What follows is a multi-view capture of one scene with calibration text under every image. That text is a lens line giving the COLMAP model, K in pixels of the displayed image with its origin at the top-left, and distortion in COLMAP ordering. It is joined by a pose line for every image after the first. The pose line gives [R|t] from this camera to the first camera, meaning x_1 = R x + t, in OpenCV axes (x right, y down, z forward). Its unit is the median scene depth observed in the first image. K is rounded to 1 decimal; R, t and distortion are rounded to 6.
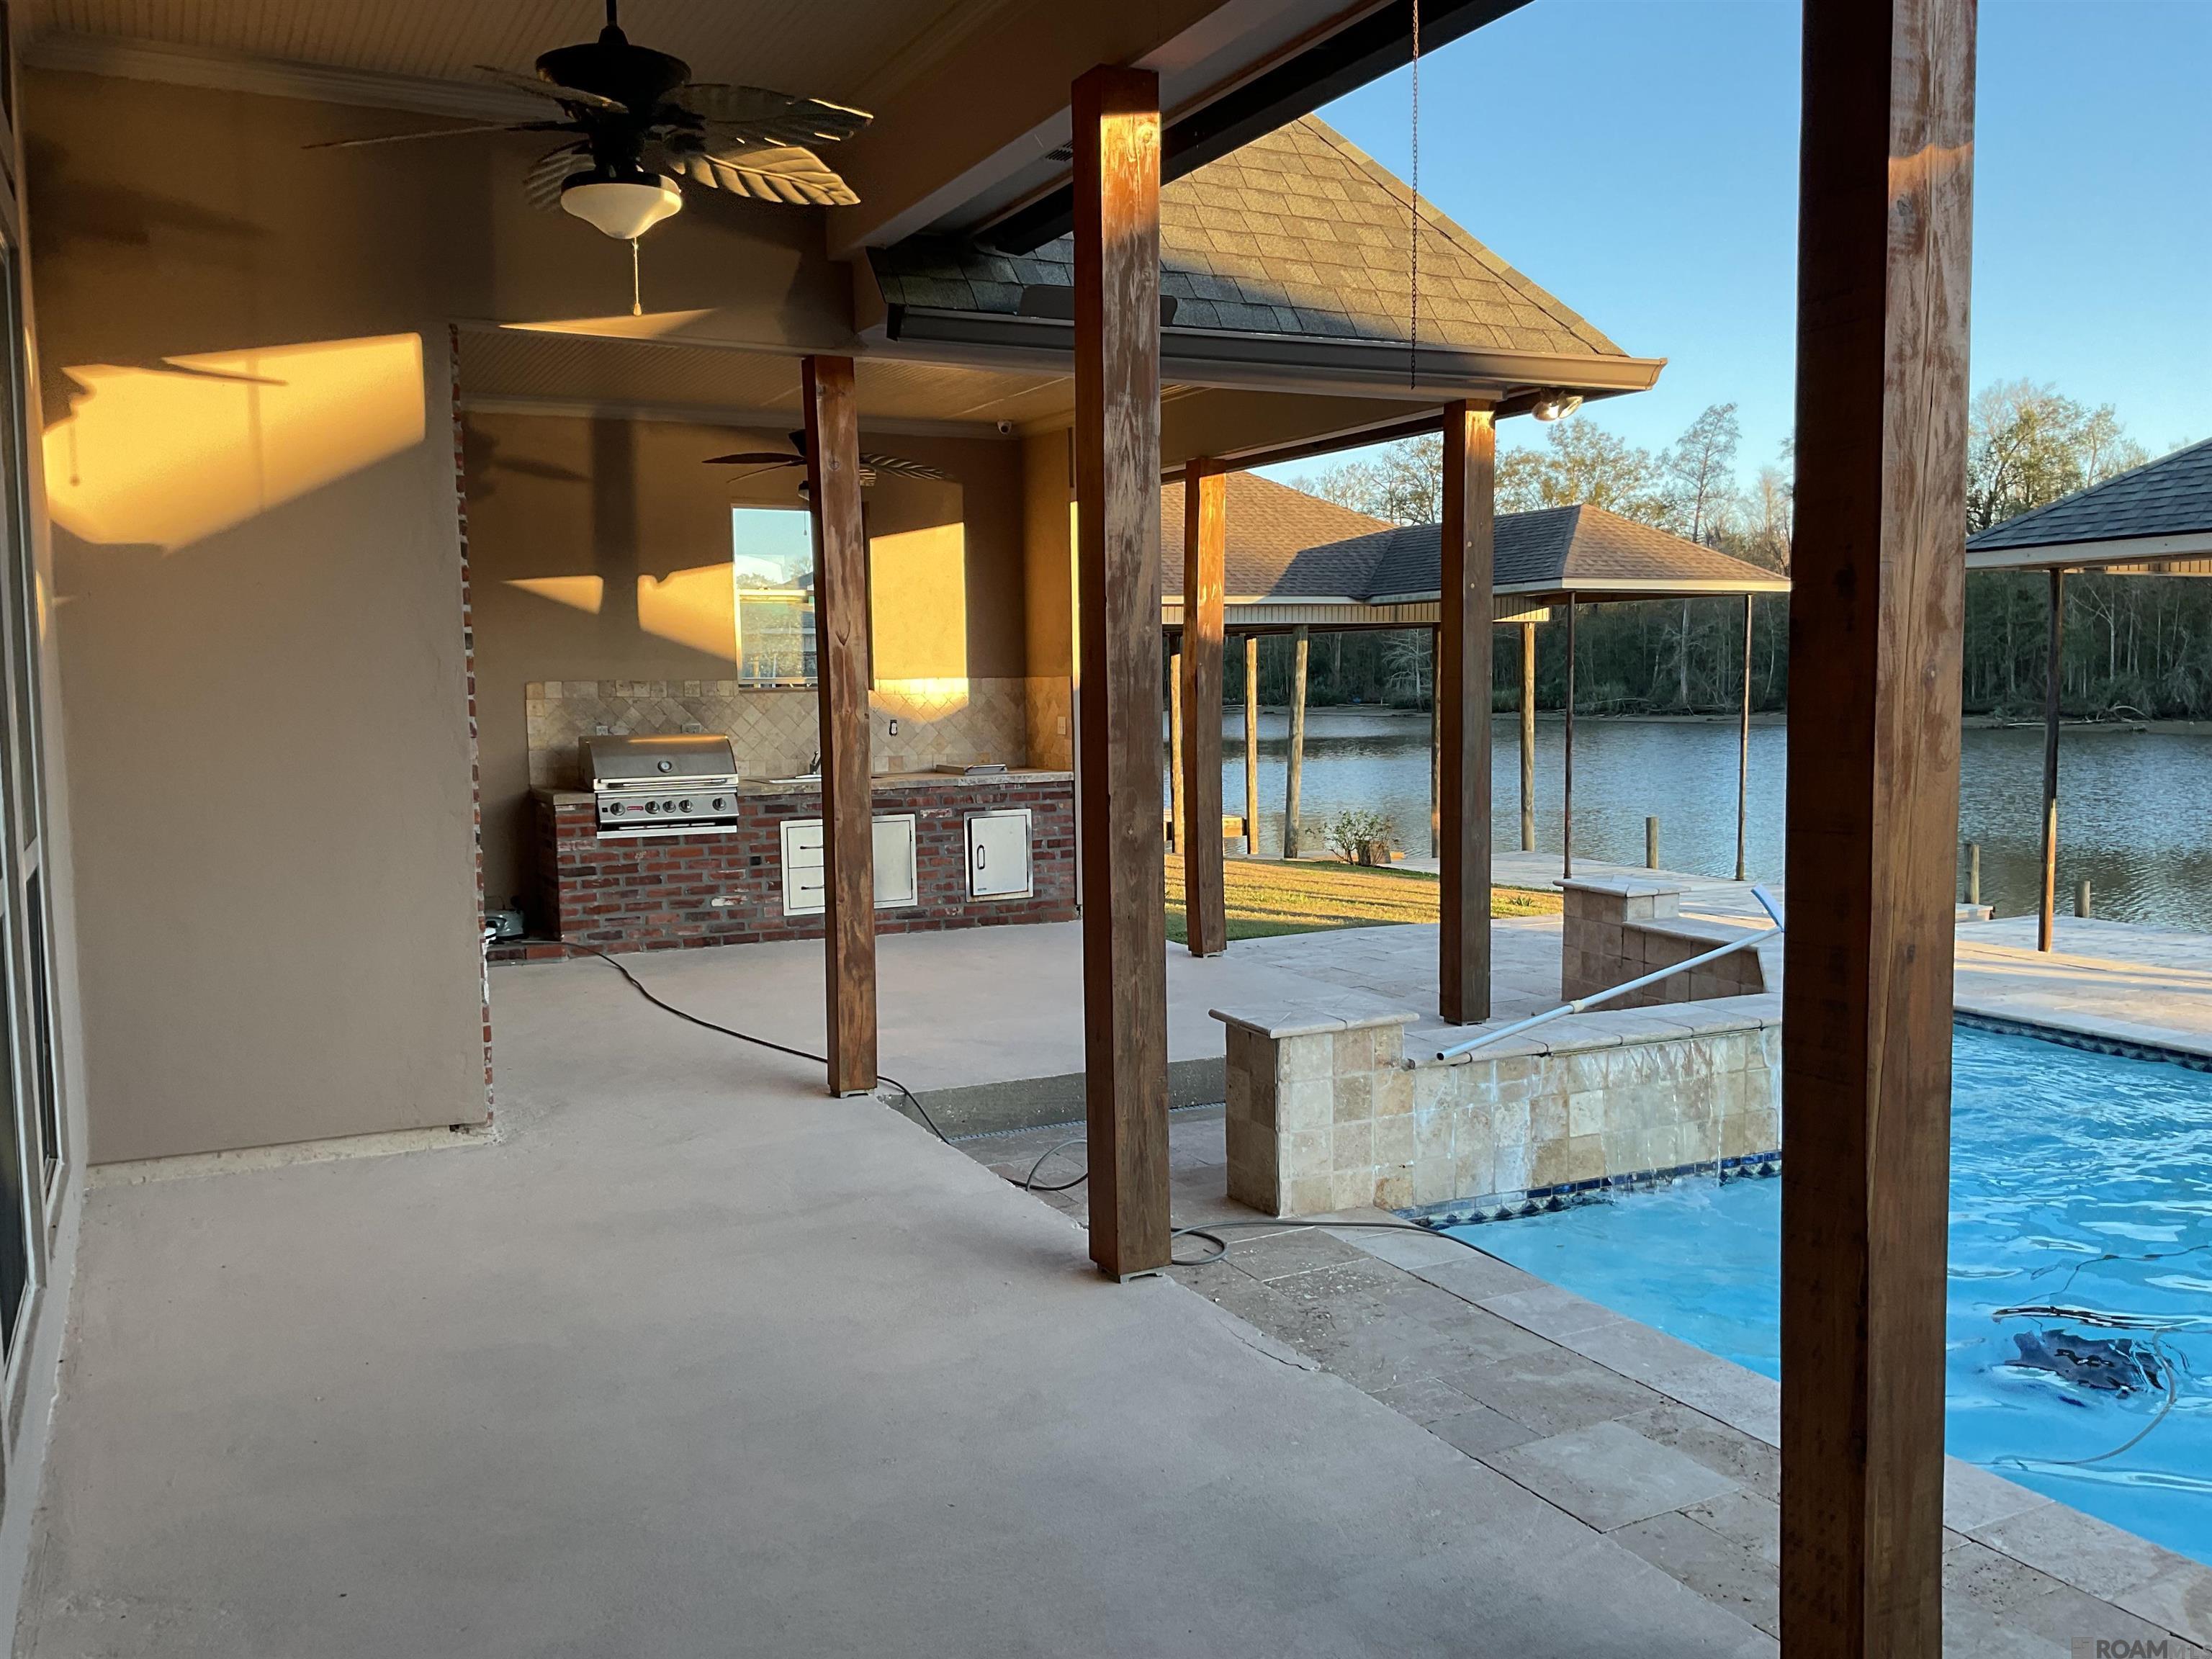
lens RADIAL K [[1846.6, 0, 1121.1], [0, 1846.6, 837.4], [0, 0, 1]] dist [0.076162, -0.147575]
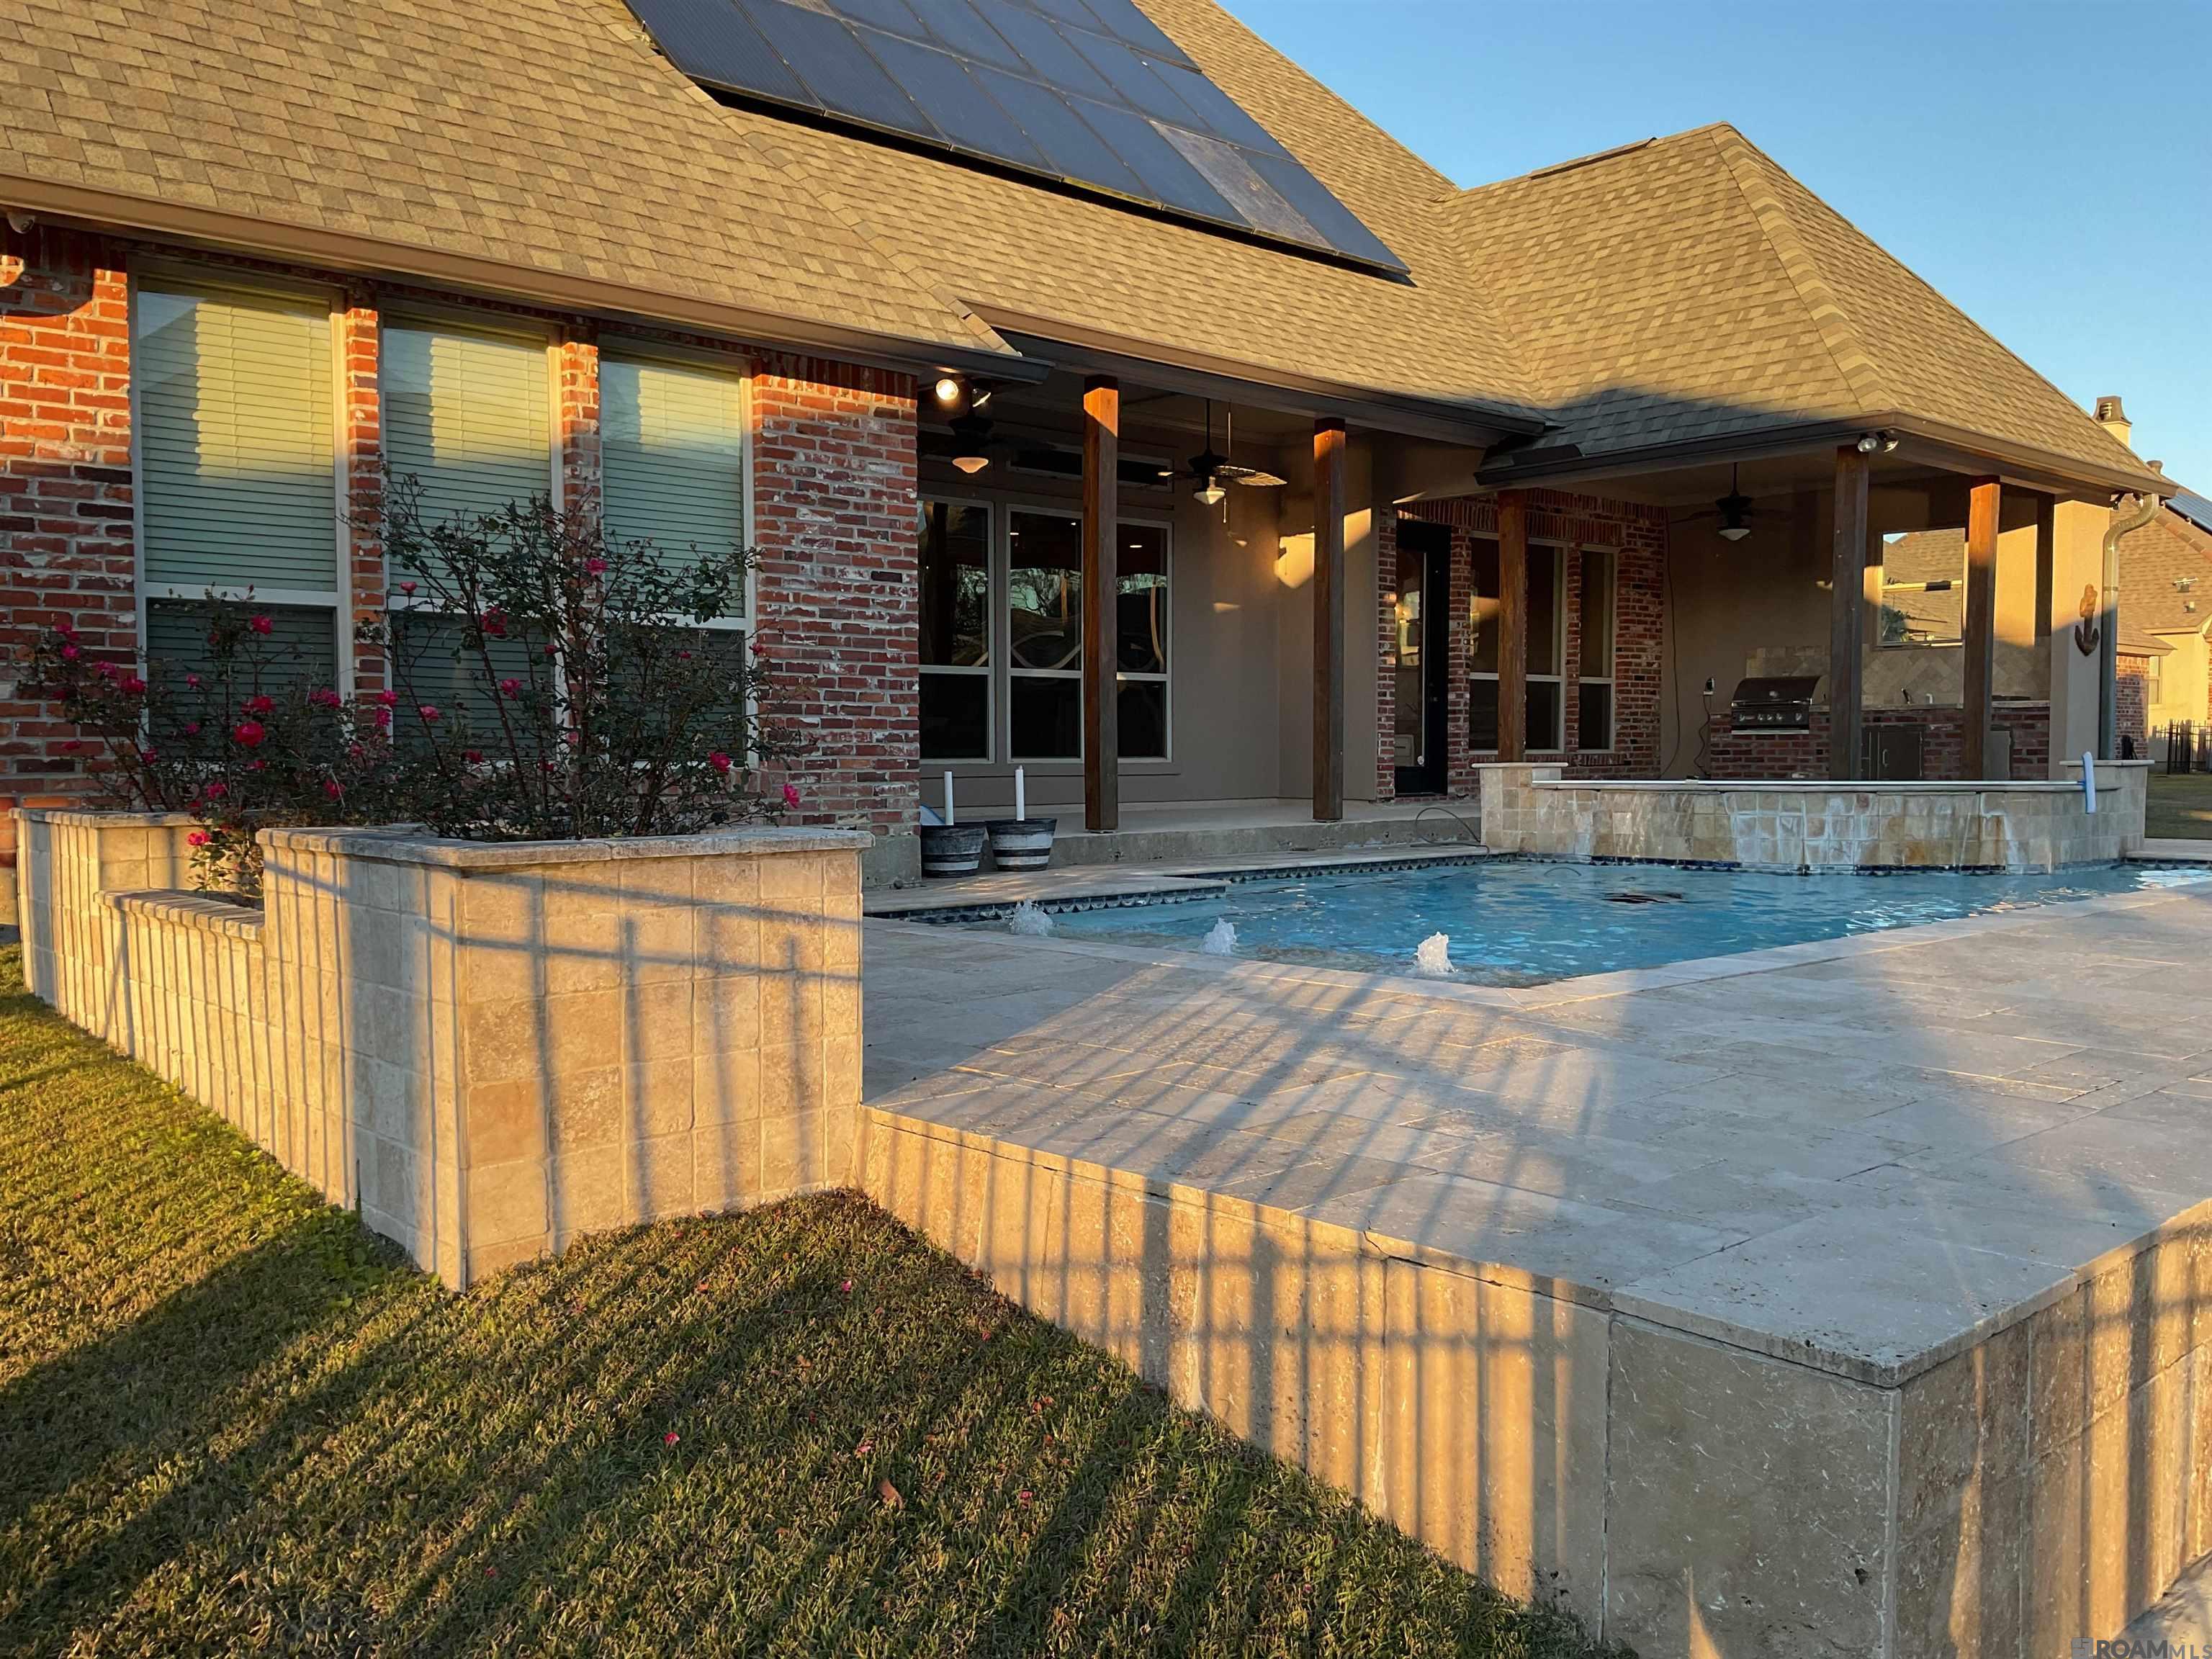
lens RADIAL K [[1846.6, 0, 1103.3], [0, 1846.6, 834.4], [0, 0, 1]] dist [0.076162, -0.147575]
pose [[0.275066, 0.056310, -0.959775, 1.210181], [-0.085127, 0.995789, 0.034026, 0.083002], [0.957649, 0.072343, 0.278701, -0.062214]]
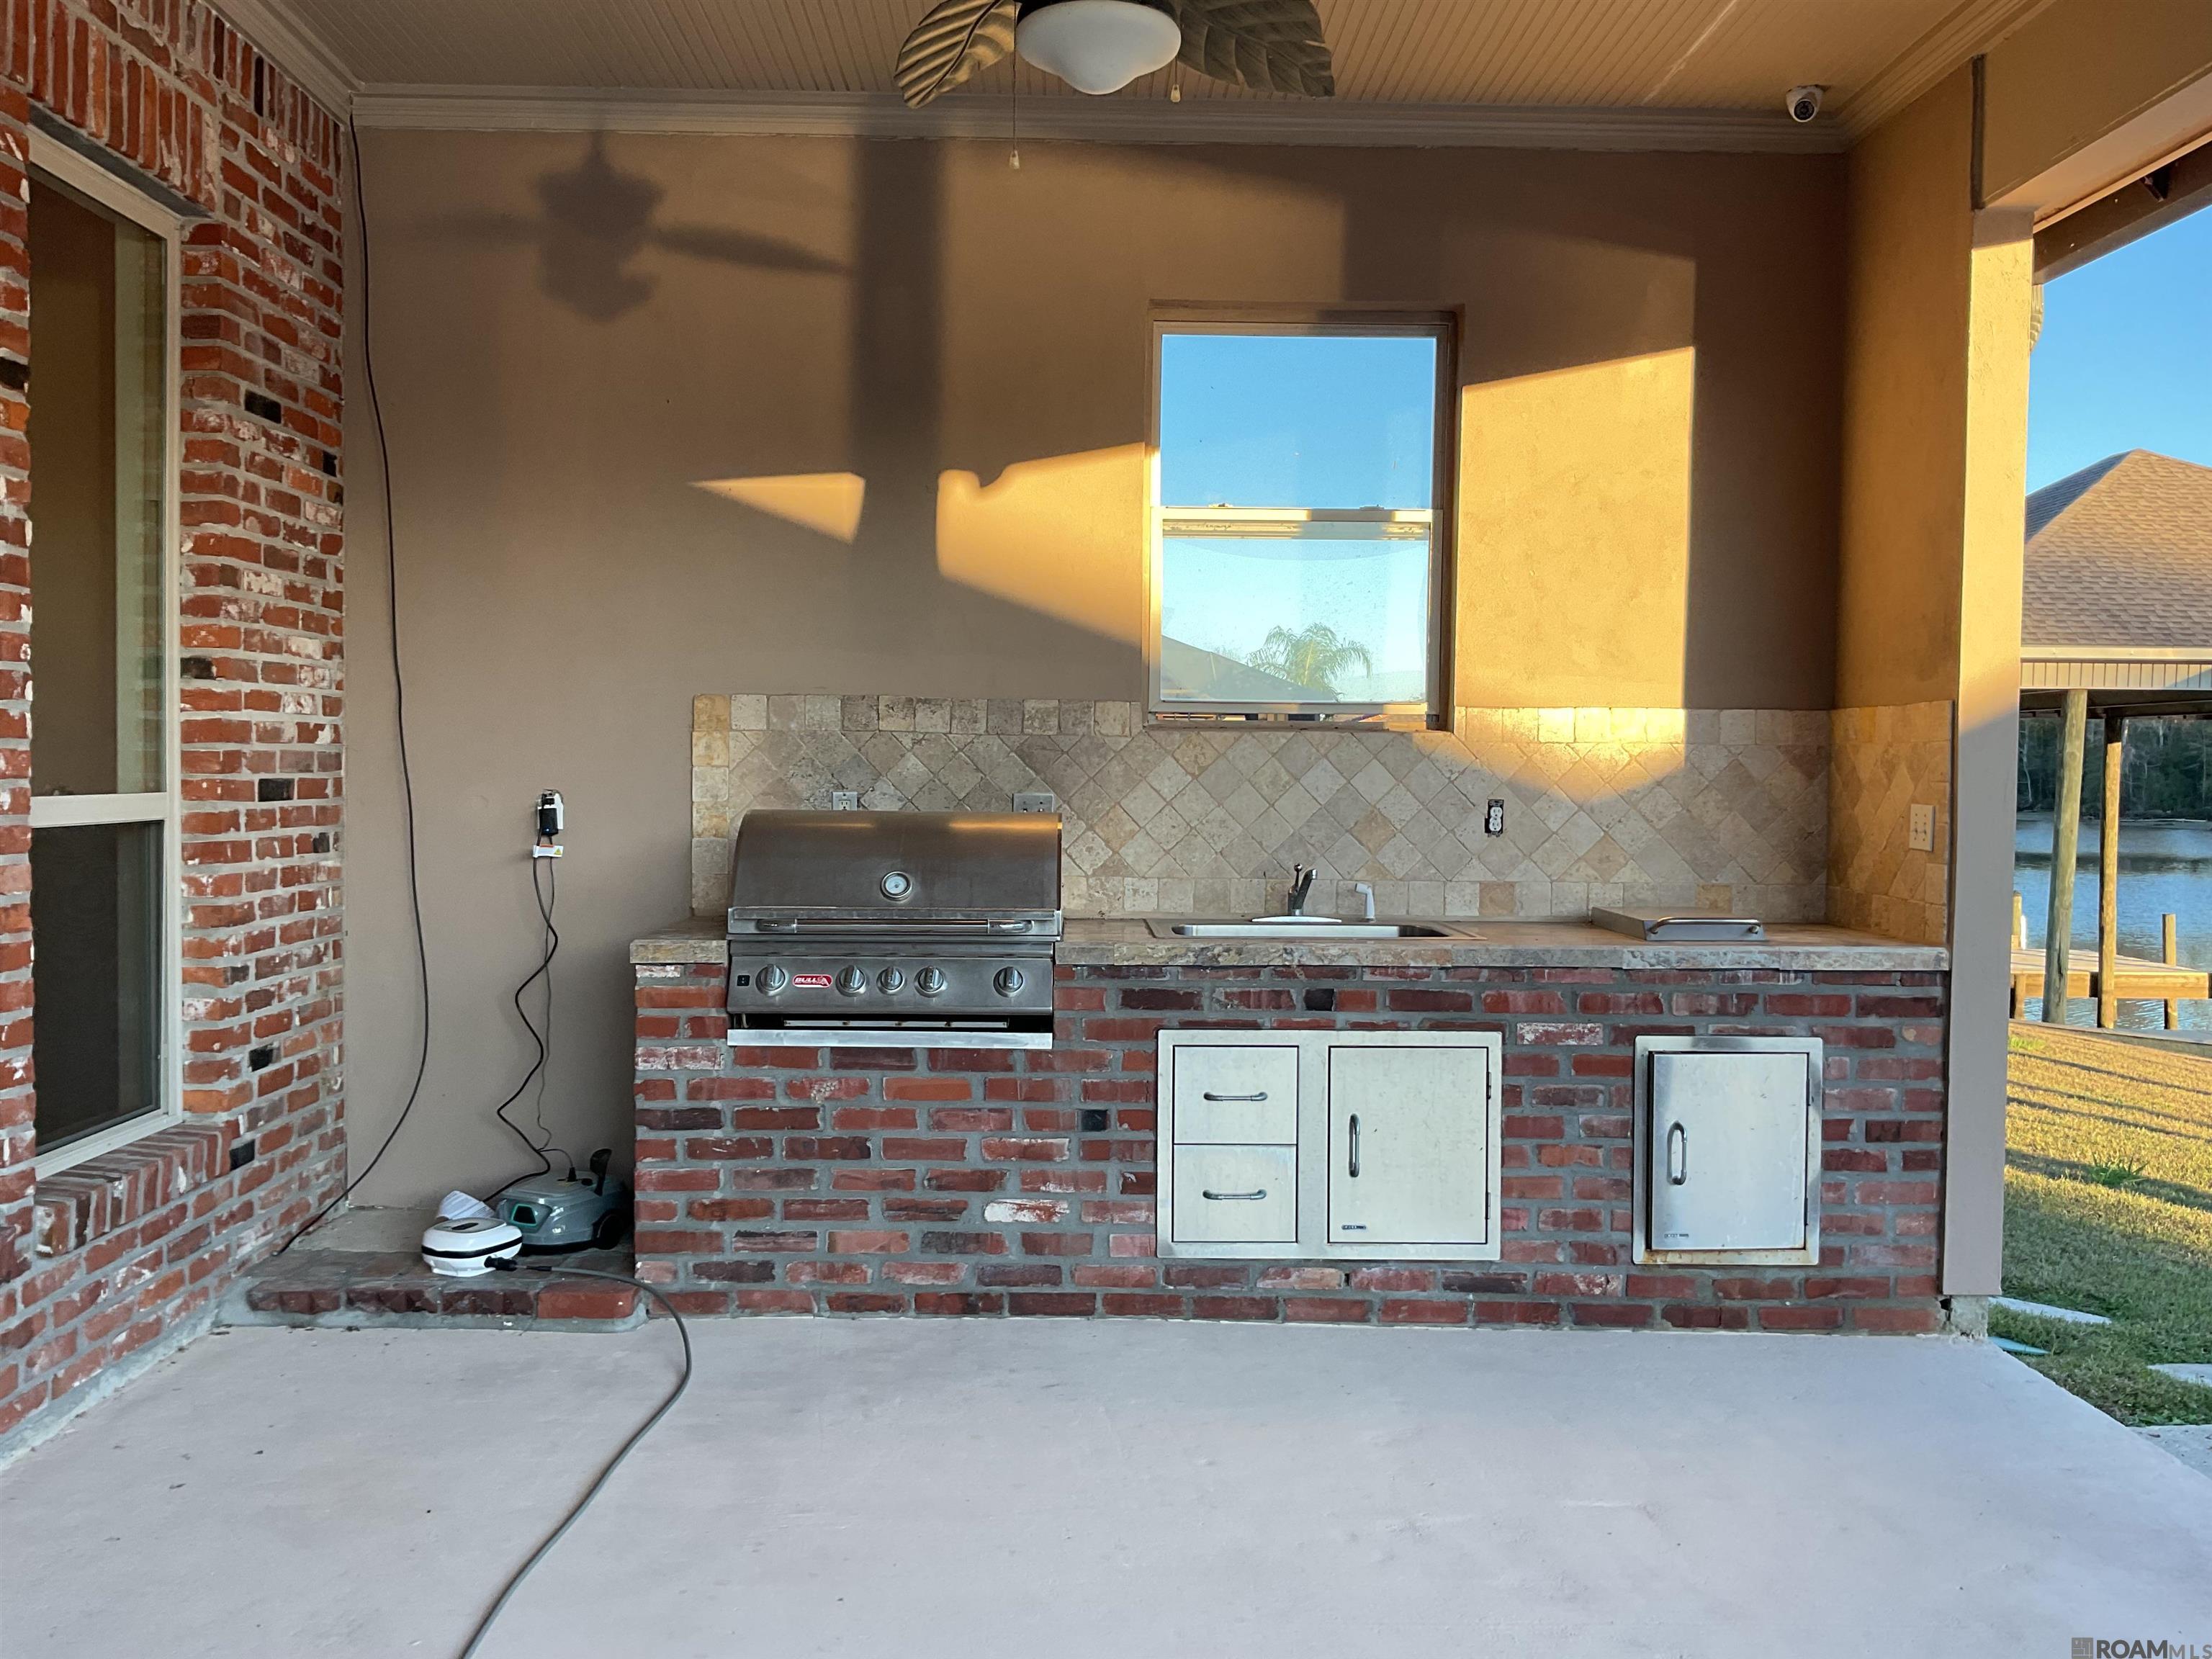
lens RADIAL K [[1846.6, 0, 1083.2], [0, 1846.6, 842.2], [0, 0, 1]] dist [0.076162, -0.147575]
pose [[0.894555, 0.040107, -0.445155, -0.016299], [-0.062657, 0.997384, -0.036049, -0.034604], [0.442545, 0.060140, 0.894728, 0.618269]]
